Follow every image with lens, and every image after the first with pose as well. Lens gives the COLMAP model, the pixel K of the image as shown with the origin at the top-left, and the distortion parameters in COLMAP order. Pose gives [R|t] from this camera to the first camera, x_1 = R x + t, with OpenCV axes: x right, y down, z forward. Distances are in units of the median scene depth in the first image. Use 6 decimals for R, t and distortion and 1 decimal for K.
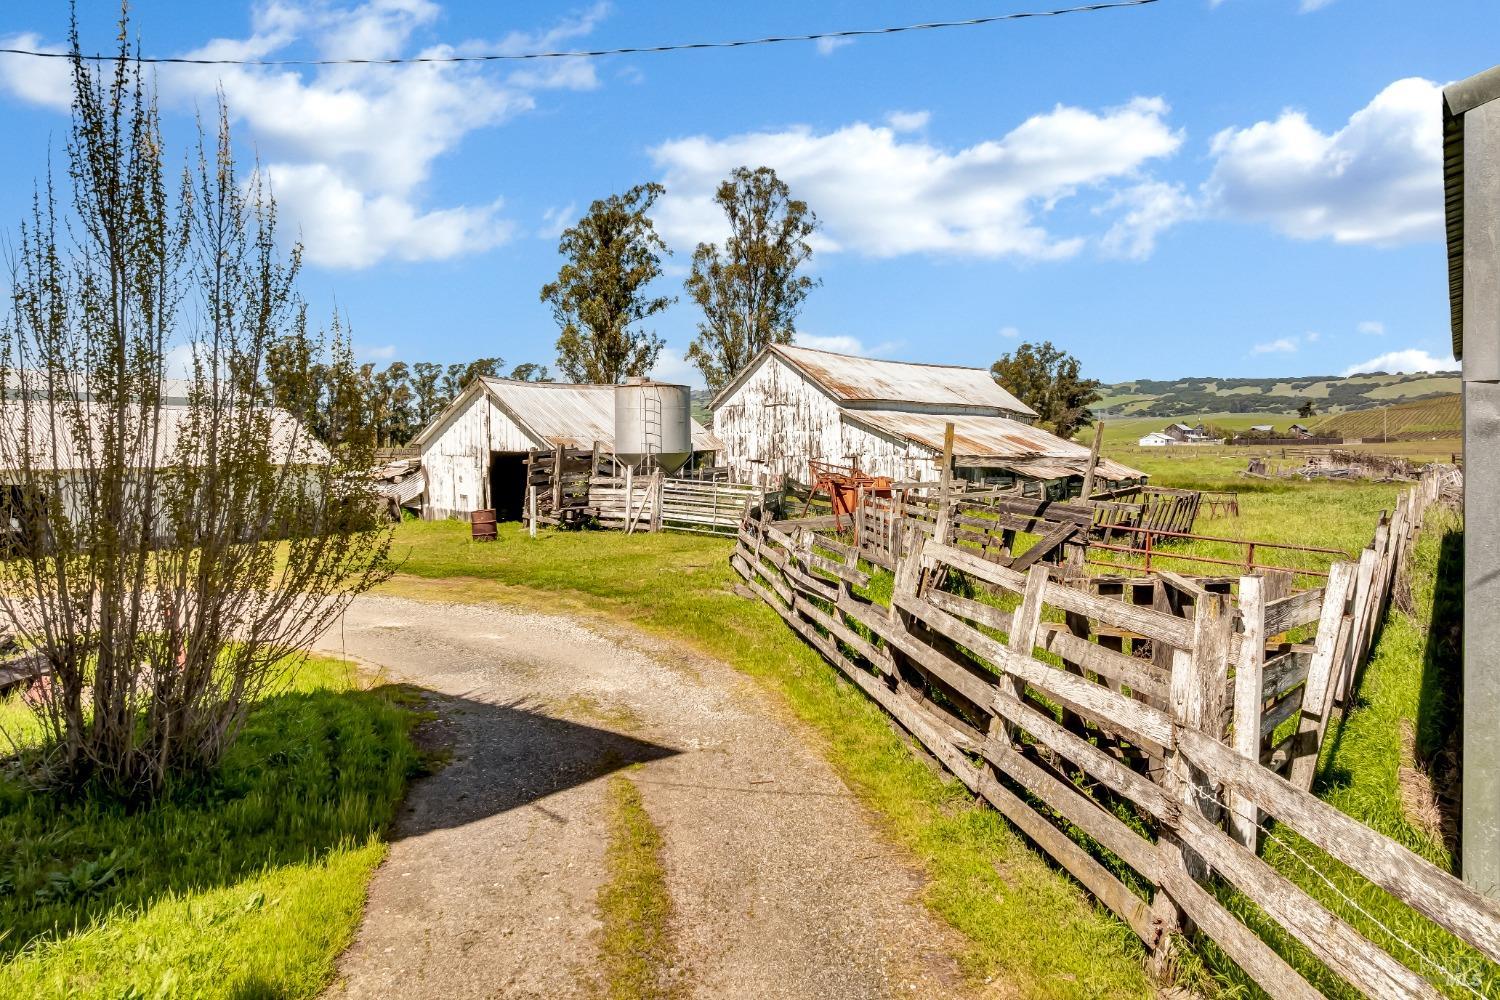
lens RADIAL K [[1039.4, 0, 742.4], [0, 1039.4, 446.7], [0, 0, 1]] dist [-0.044939, 0.013468]
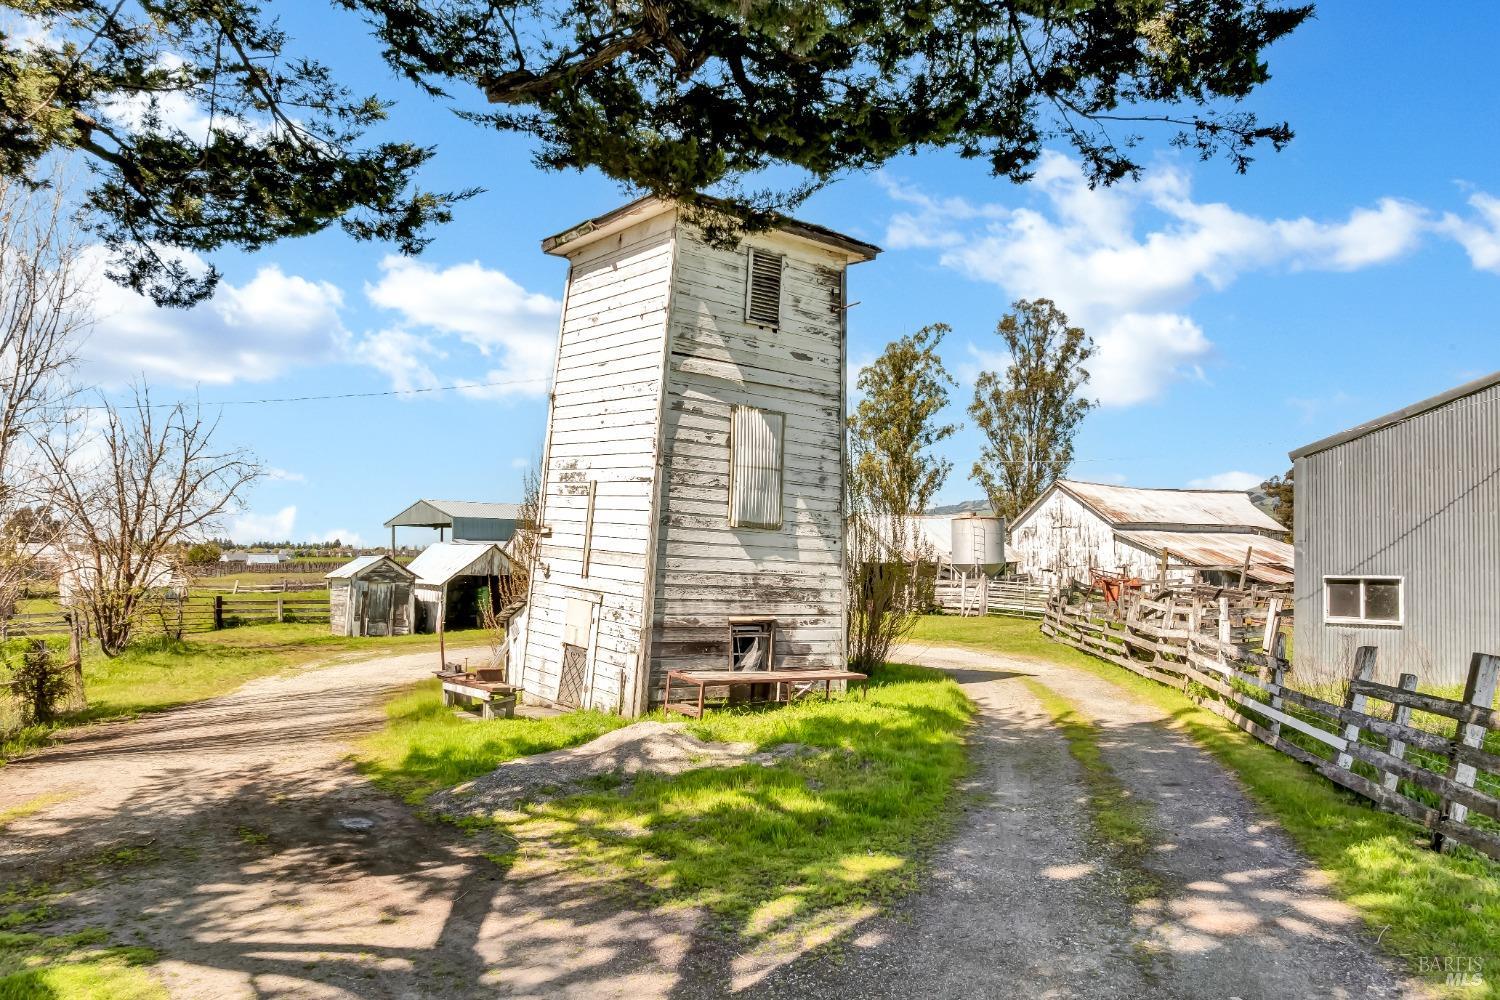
lens RADIAL K [[1053.1, 0, 763.1], [0, 1053.1, 547.9], [0, 0, 1]] dist [0.004313, -0.000276]
pose [[0.972559, -0.006232, -0.232573, -0.009782], [0.003873, 0.999936, -0.010602, -0.000486], [0.232624, 0.009411, 0.972521, -0.146568]]
